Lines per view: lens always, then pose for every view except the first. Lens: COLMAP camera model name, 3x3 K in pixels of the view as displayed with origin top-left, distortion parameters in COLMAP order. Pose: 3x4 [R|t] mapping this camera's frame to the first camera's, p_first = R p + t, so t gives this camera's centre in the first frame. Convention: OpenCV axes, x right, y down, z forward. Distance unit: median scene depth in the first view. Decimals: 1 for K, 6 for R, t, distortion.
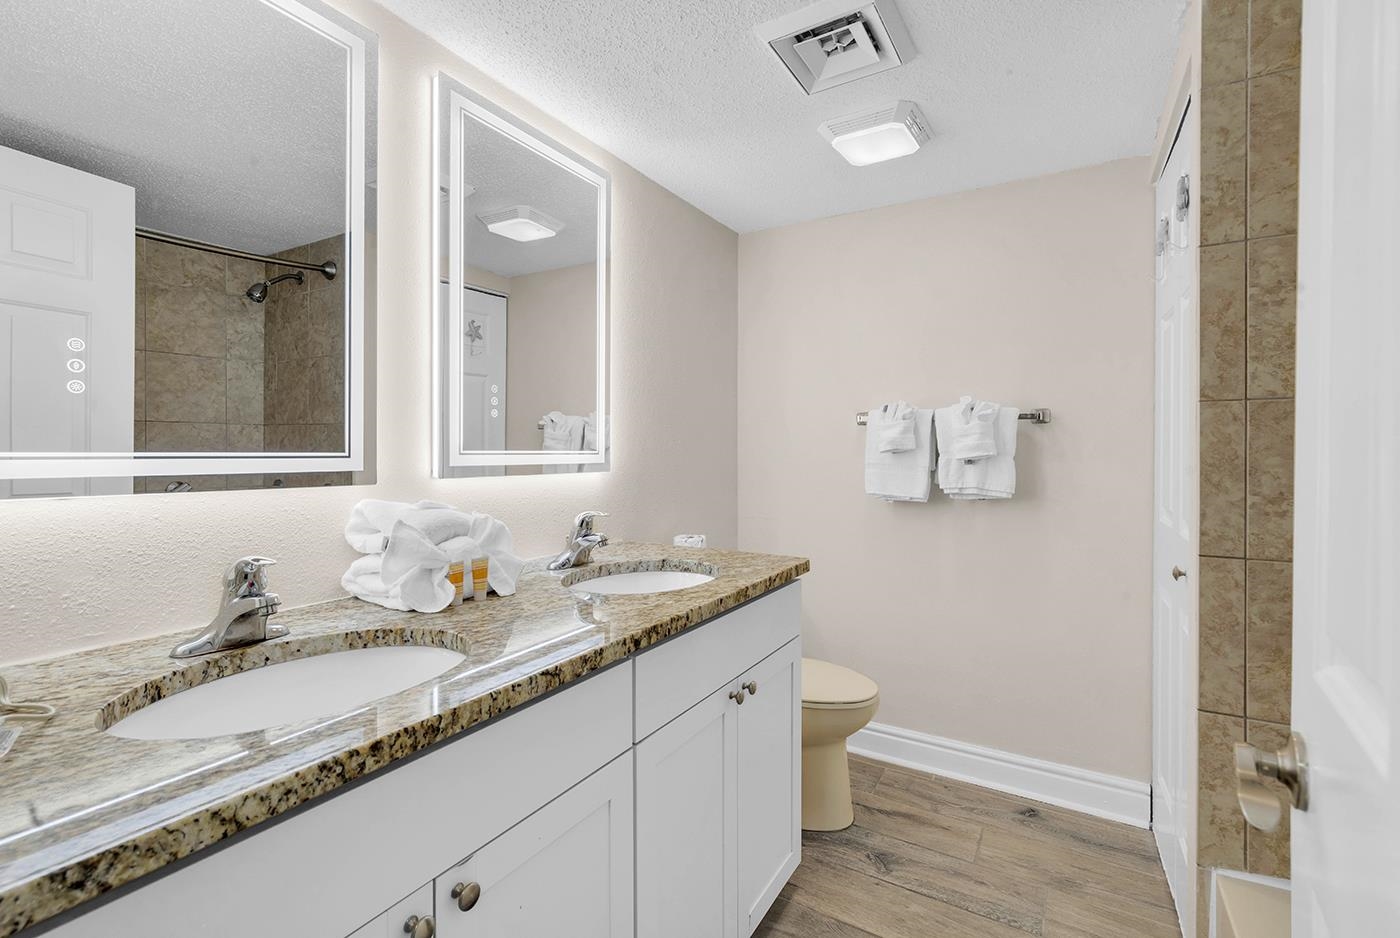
lens RADIAL K [[647.8, 0, 707.1], [0, 647.8, 454.5], [0, 0, 1]] dist [0.004281, -0.000449]
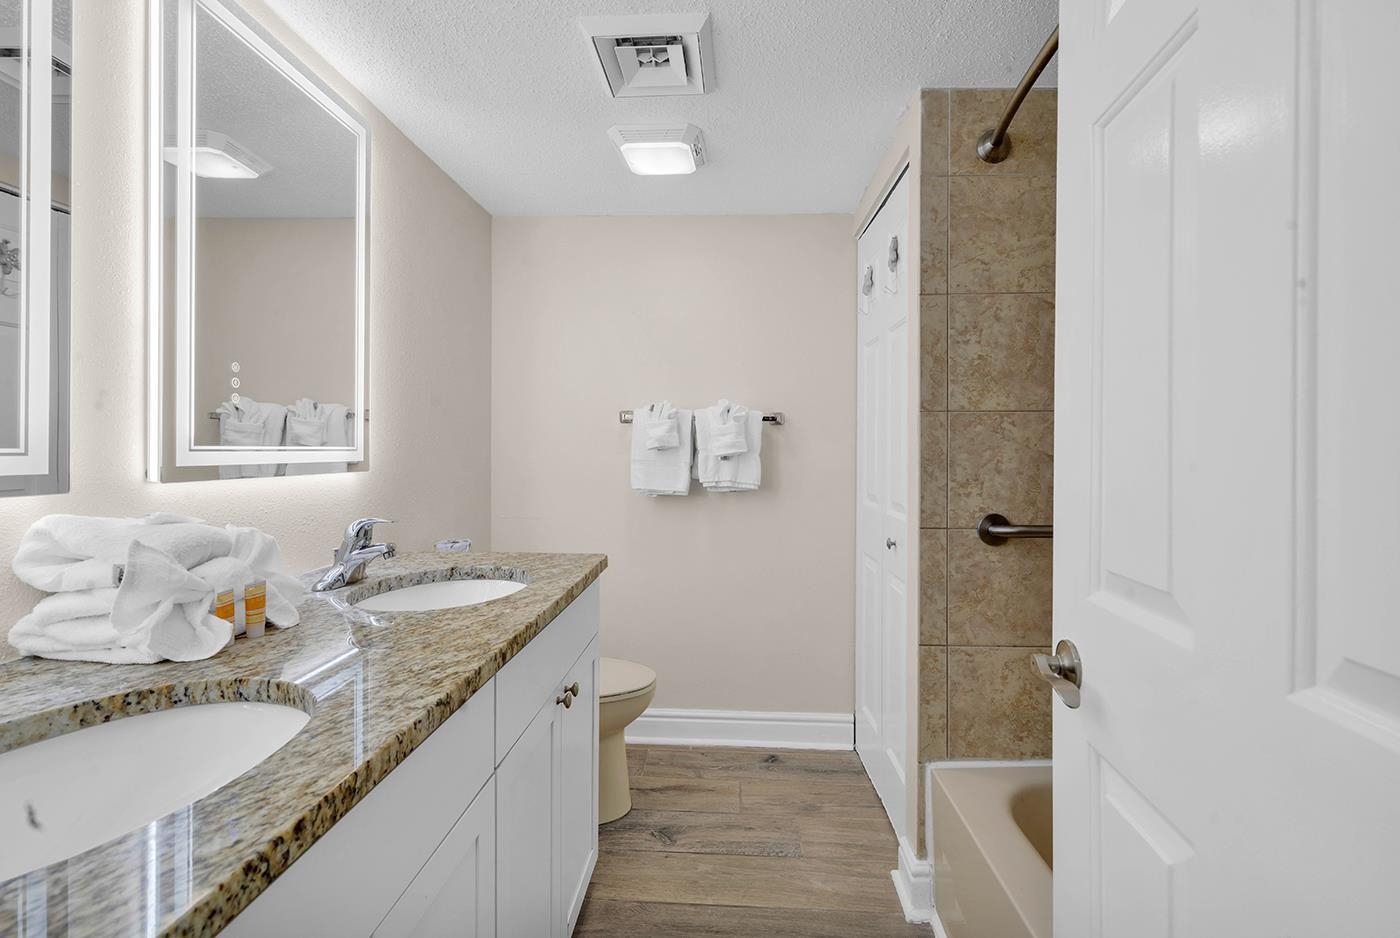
lens RADIAL K [[653.7, 0, 700.2], [0, 653.7, 449.6], [0, 0, 1]] dist [0.004298, 0.000359]
pose [[0.877558, 0.002231, 0.479465, -0.231980], [-0.001243, 0.999996, -0.002377, -0.000541], [-0.479468, 0.001490, 0.877558, 0.039345]]
